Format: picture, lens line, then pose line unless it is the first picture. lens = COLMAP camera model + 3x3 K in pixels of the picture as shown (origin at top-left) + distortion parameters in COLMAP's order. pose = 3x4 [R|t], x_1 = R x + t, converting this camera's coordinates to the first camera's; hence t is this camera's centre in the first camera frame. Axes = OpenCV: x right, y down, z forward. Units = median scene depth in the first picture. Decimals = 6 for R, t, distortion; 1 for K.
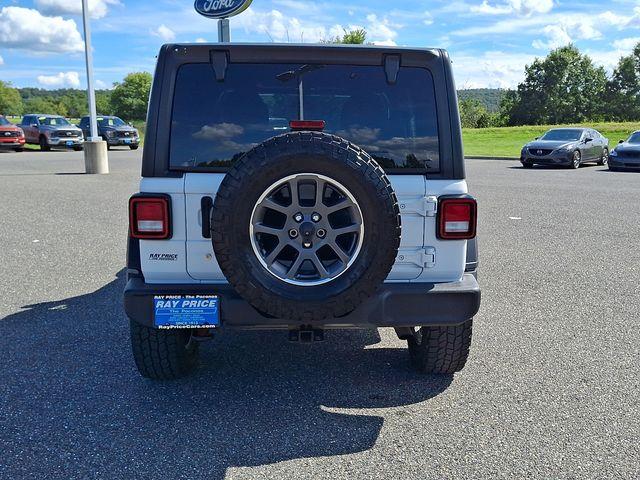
lens RADIAL K [[626.4, 0, 331.6], [0, 626.4, 239.0], [0, 0, 1]] dist [0.064250, -0.127247]
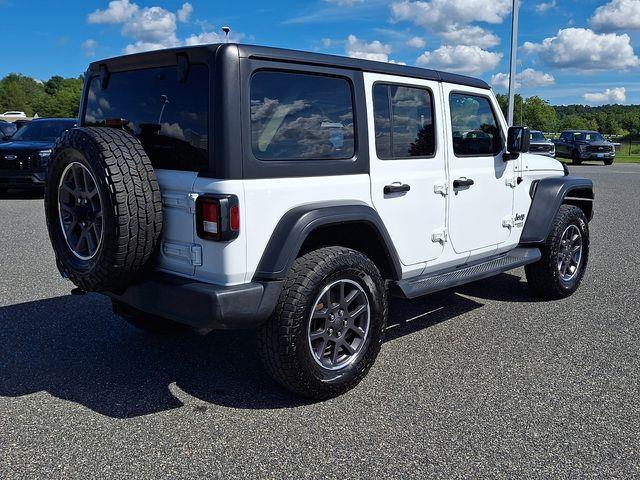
lens RADIAL K [[626.4, 0, 331.6], [0, 626.4, 239.0], [0, 0, 1]] dist [0.064250, -0.127247]
pose [[0.684761, 0.117207, -0.719281, 0.048588], [-0.135086, 0.990292, 0.032765, -0.002773], [0.716139, 0.074728, 0.693946, 0.021869]]
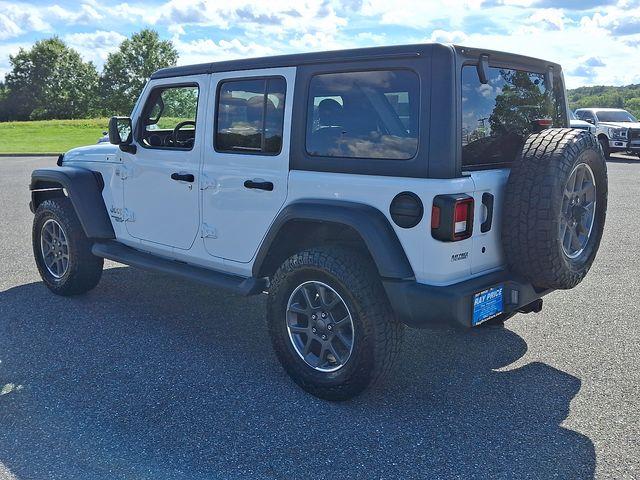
lens RADIAL K [[626.4, 0, 331.6], [0, 626.4, 239.0], [0, 0, 1]] dist [0.064250, -0.127247]
pose [[0.698799, -0.135582, 0.702351, -0.051920], [0.128910, 0.989667, 0.062787, -0.004140], [-0.703606, 0.046665, 0.709056, 0.020105]]
